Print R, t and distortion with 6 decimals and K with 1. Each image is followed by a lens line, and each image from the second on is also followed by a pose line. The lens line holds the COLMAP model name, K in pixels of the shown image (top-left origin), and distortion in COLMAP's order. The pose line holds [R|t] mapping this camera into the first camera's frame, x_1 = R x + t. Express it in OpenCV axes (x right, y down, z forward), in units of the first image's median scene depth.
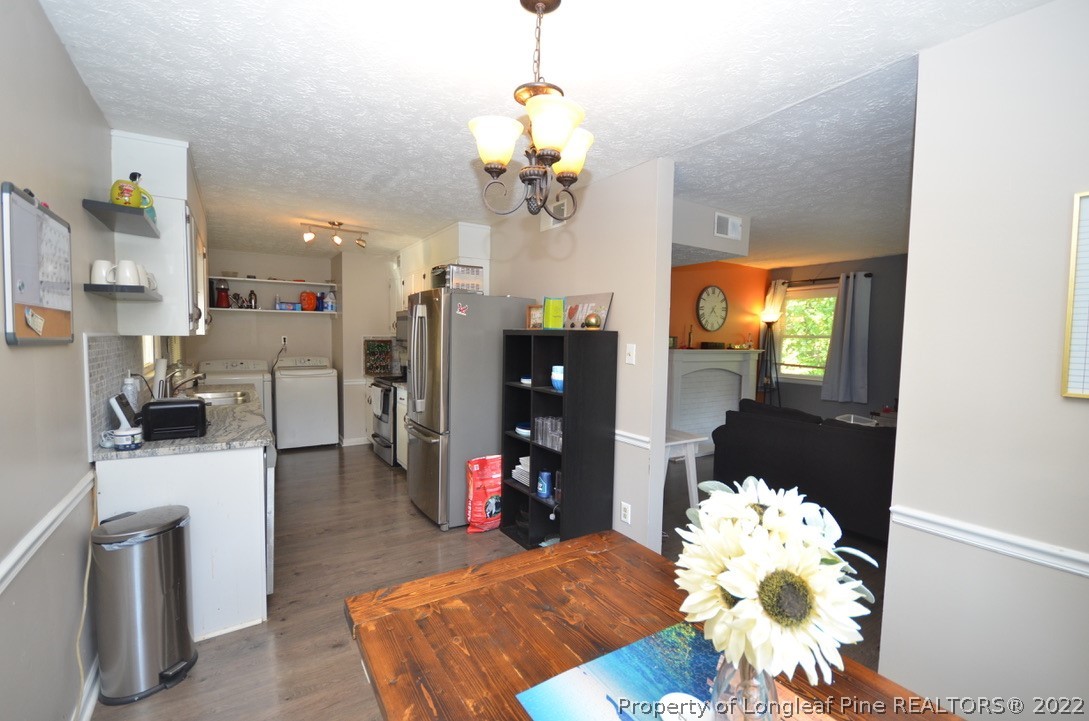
lens RADIAL K [[475.6, 0, 536.3], [0, 475.6, 364.7], [0, 0, 1]] dist [-0.005679, -0.000940]
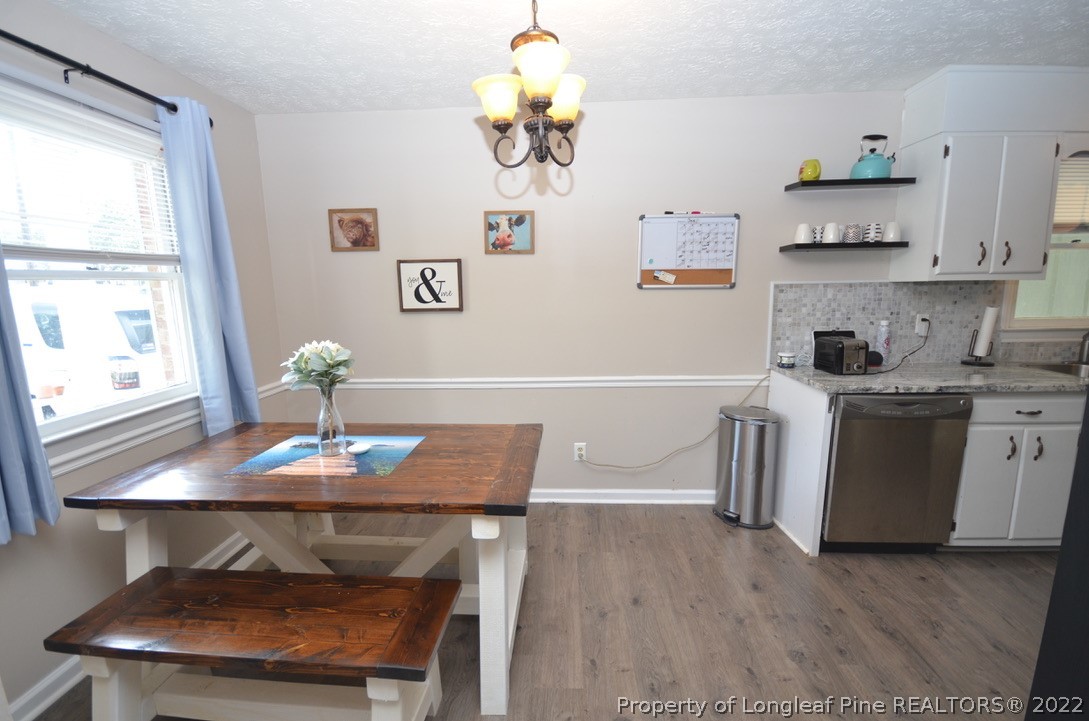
lens RADIAL K [[471.8, 0, 533.8], [0, 471.8, 364.6], [0, 0, 1]] dist [0.007448, -0.011878]
pose [[-0.589296, 0.124404, -0.798282, 0.220052], [-0.039749, 0.982413, 0.182442, -0.016695], [0.806939, 0.139243, -0.573987, 0.406050]]
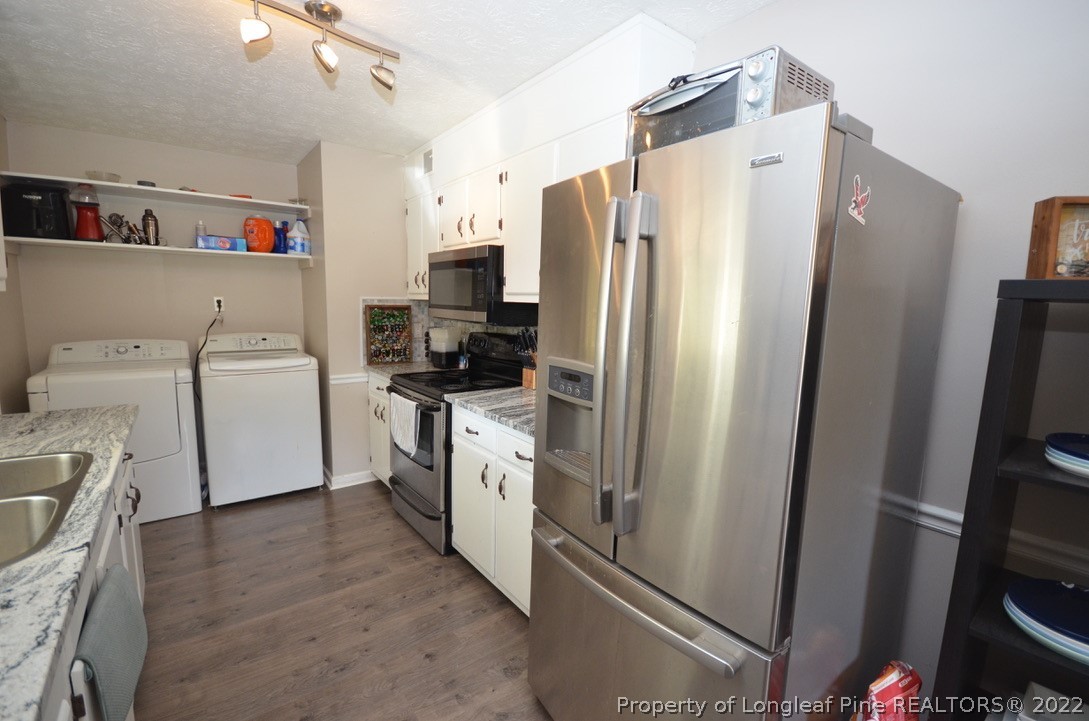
lens RADIAL K [[475.6, 0, 536.3], [0, 475.6, 364.7], [0, 0, 1]] dist [-0.005679, -0.000940]
pose [[0.997143, -0.001614, 0.075521, -0.200709], [-0.004045, 0.997197, 0.074718, -0.024260], [-0.075430, -0.074810, 0.994341, 0.415546]]
